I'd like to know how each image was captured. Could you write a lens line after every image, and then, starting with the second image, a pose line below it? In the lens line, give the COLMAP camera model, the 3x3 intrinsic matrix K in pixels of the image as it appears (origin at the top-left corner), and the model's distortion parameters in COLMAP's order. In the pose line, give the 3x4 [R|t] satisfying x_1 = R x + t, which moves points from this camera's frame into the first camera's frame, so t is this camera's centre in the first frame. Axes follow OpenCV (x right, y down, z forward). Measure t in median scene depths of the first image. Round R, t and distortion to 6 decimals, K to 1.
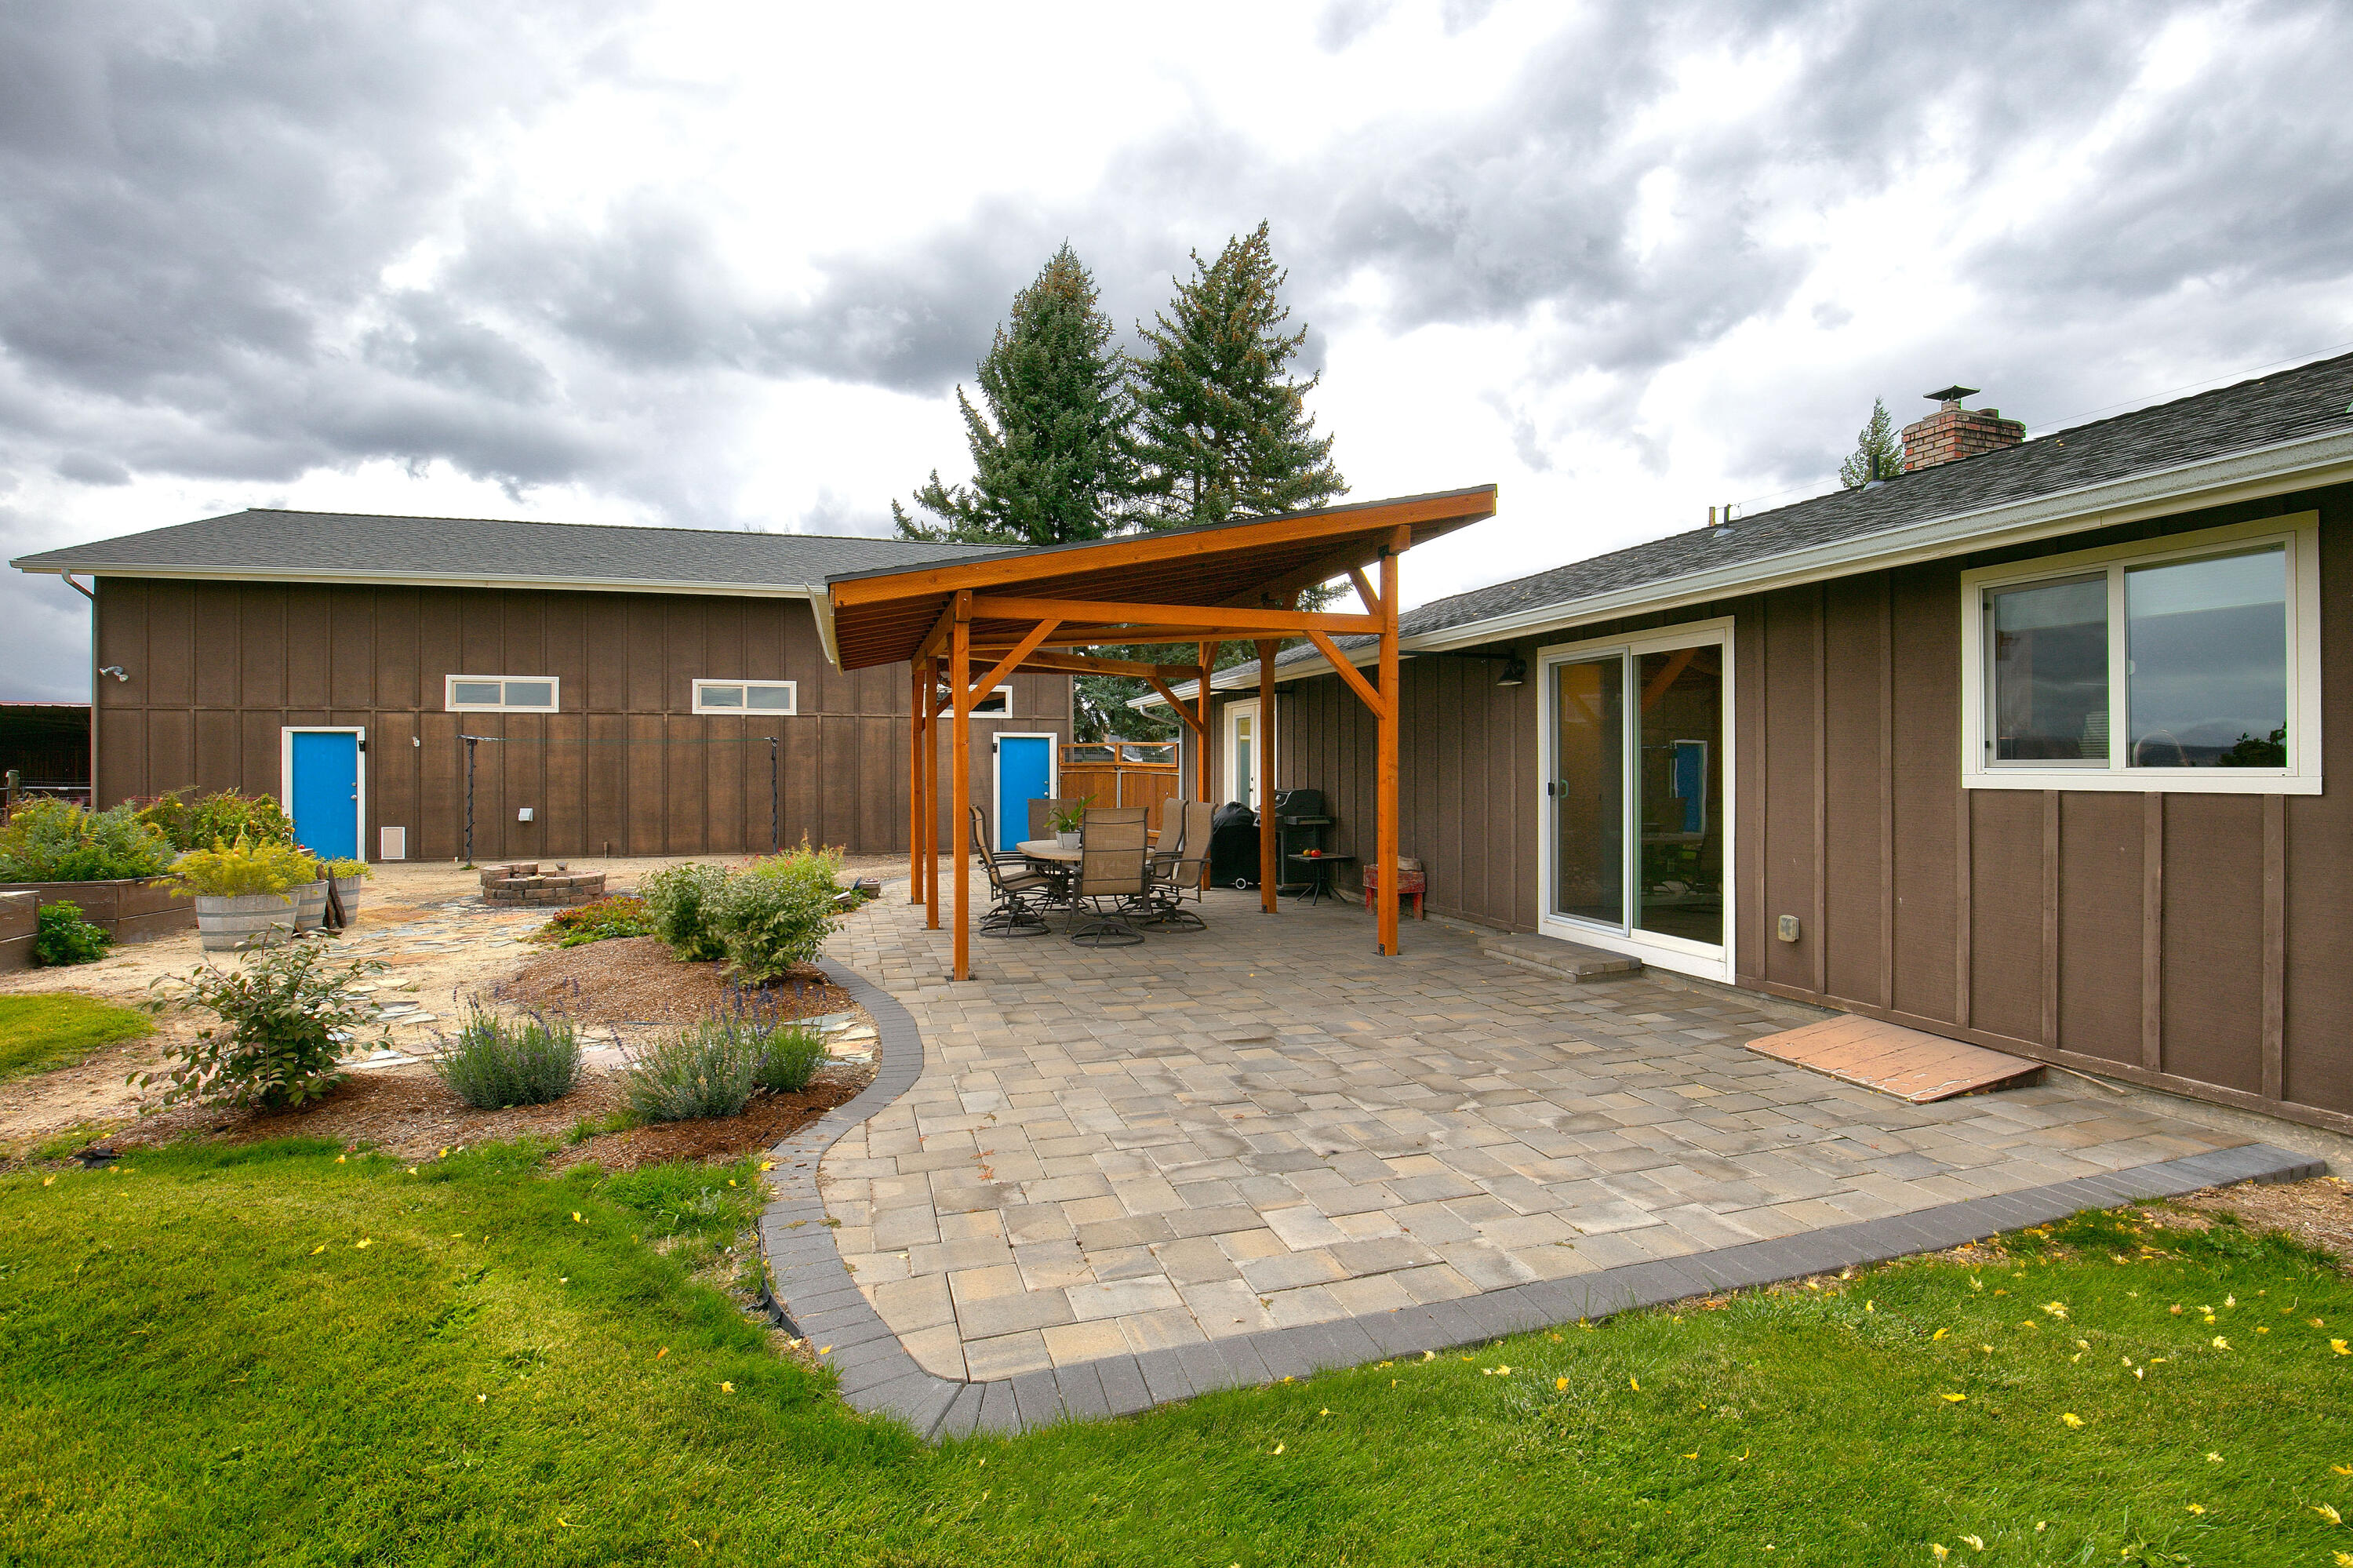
lens RADIAL K [[1086.2, 0, 1180.2], [0, 1086.2, 776.7], [0, 0, 1]] dist [-0.022862, 0.000344]
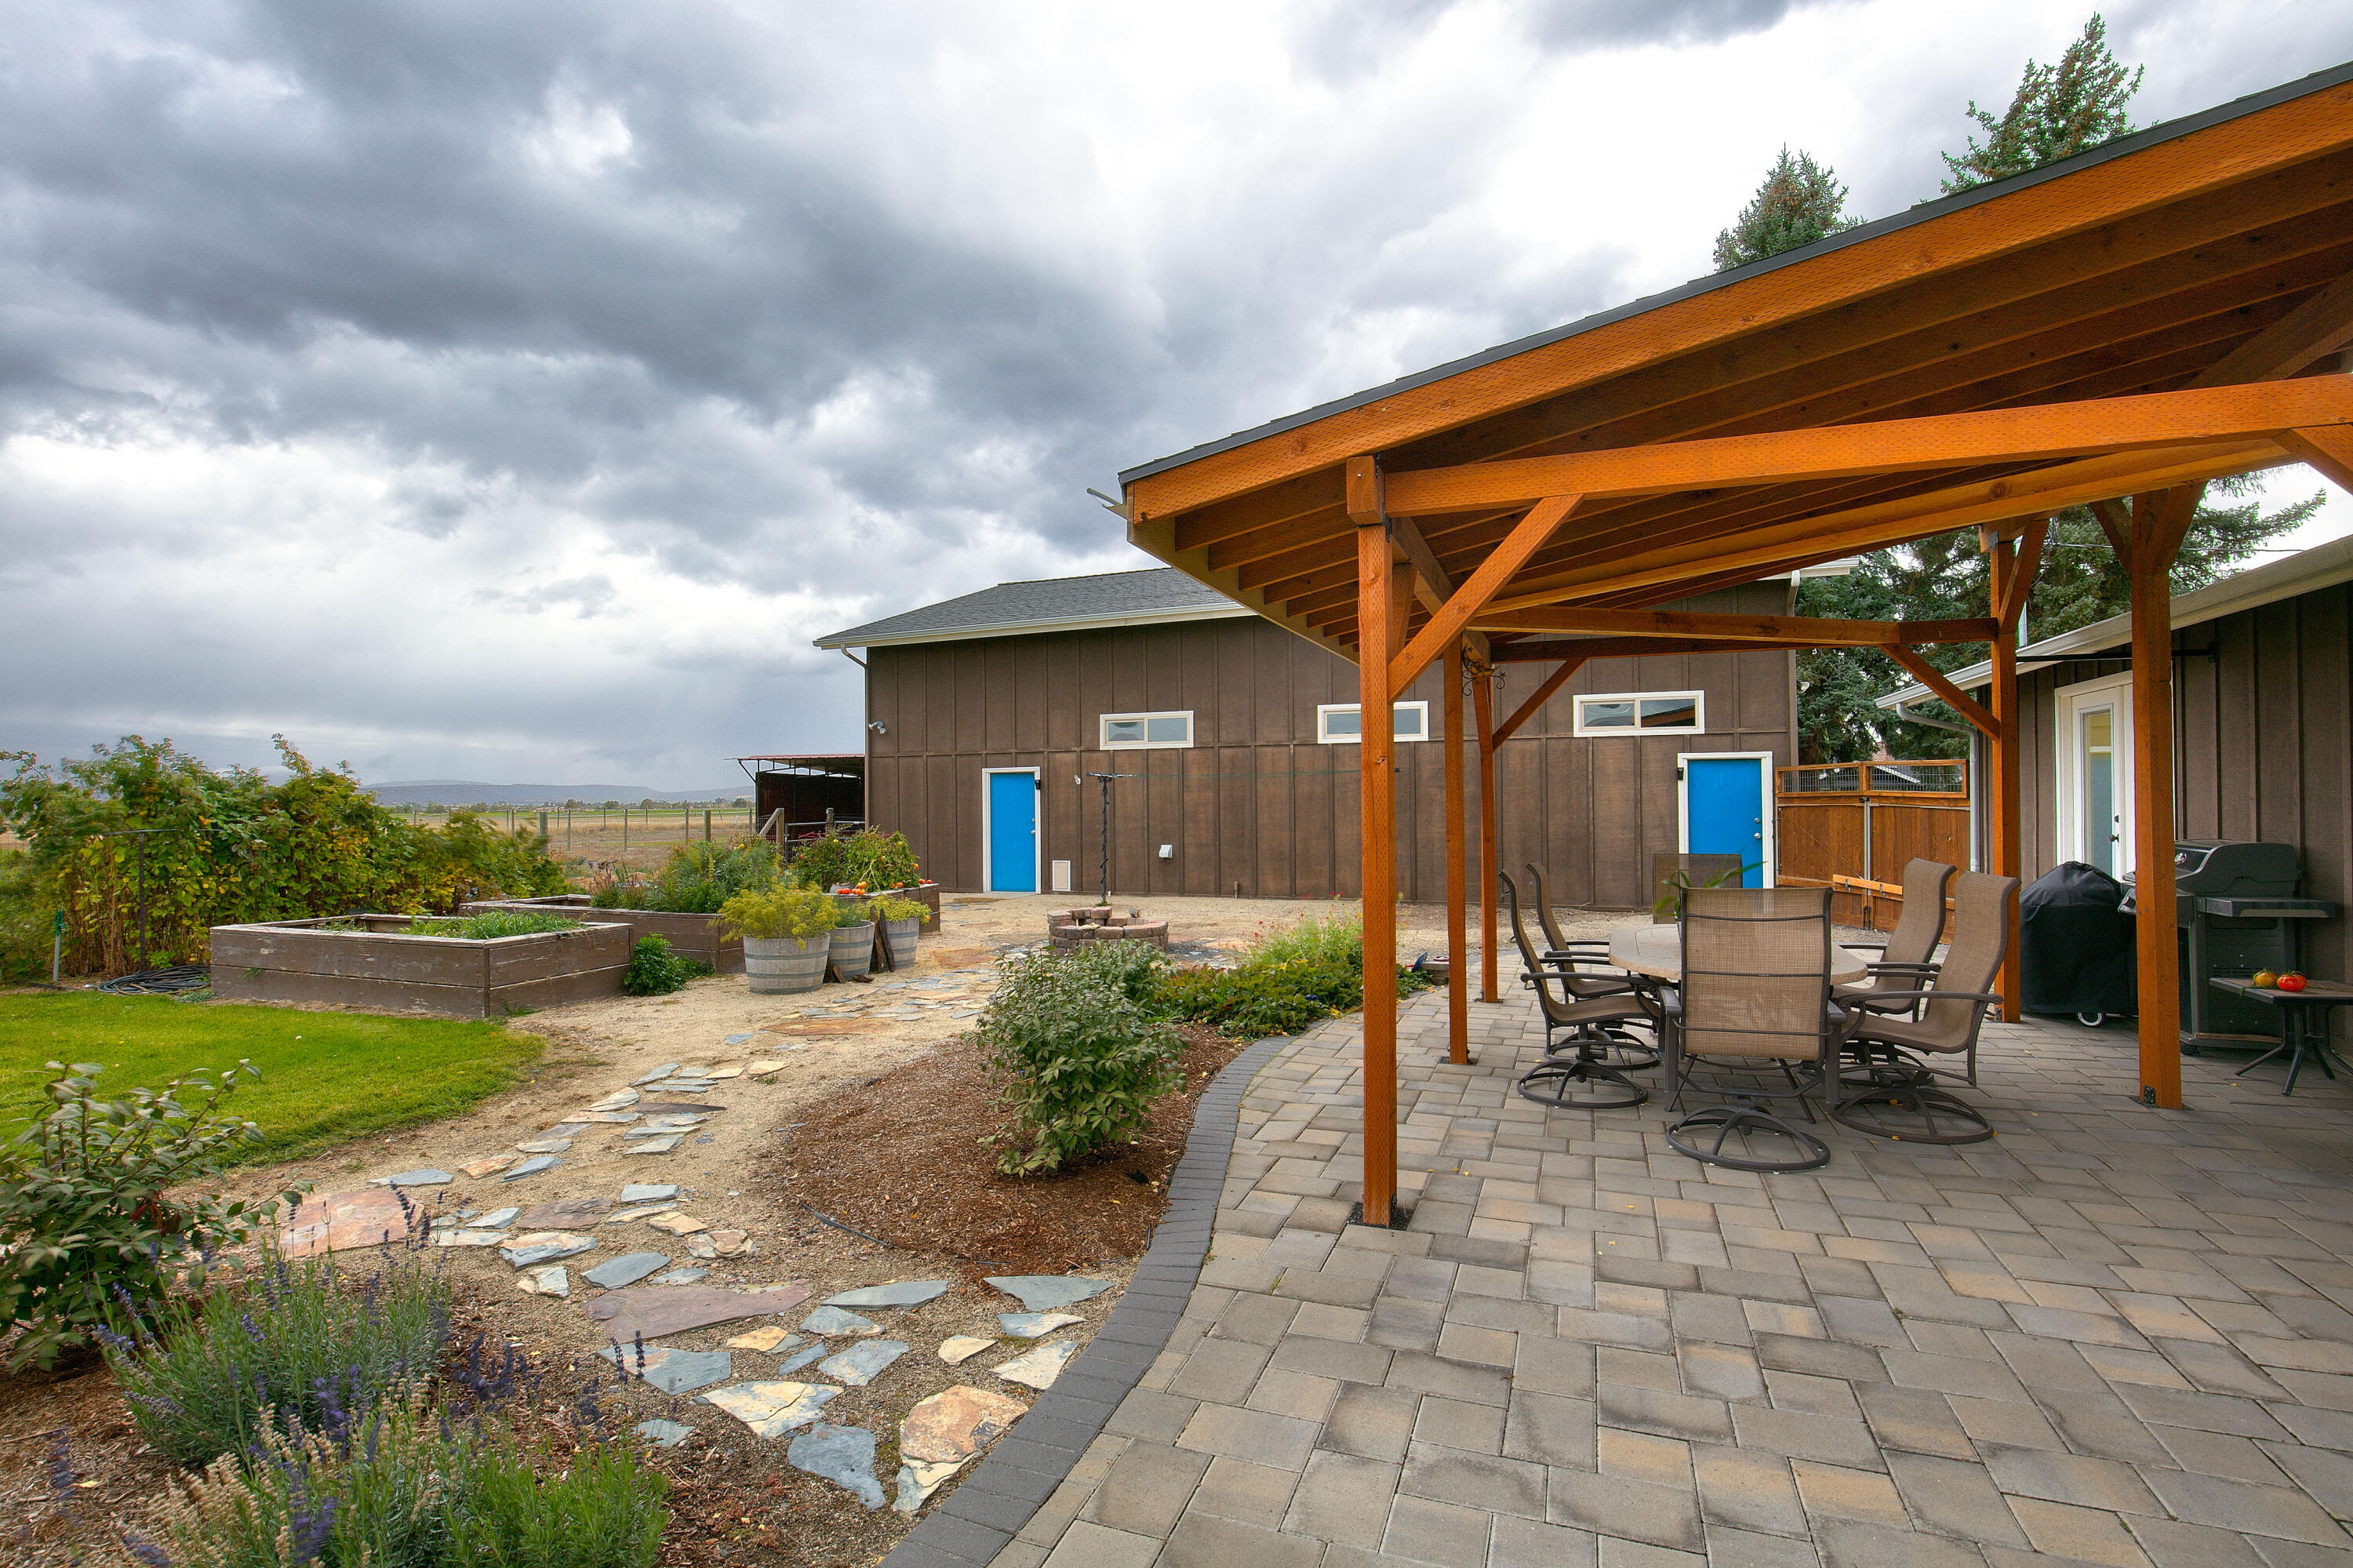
lens RADIAL K [[1086.2, 0, 1180.2], [0, 1086.2, 776.7], [0, 0, 1]] dist [-0.022862, 0.000344]
pose [[0.789047, -0.020690, -0.613985, 0.018578], [0.003135, 0.999555, -0.029654, -0.003697], [0.614325, 0.021473, 0.788761, 0.216351]]
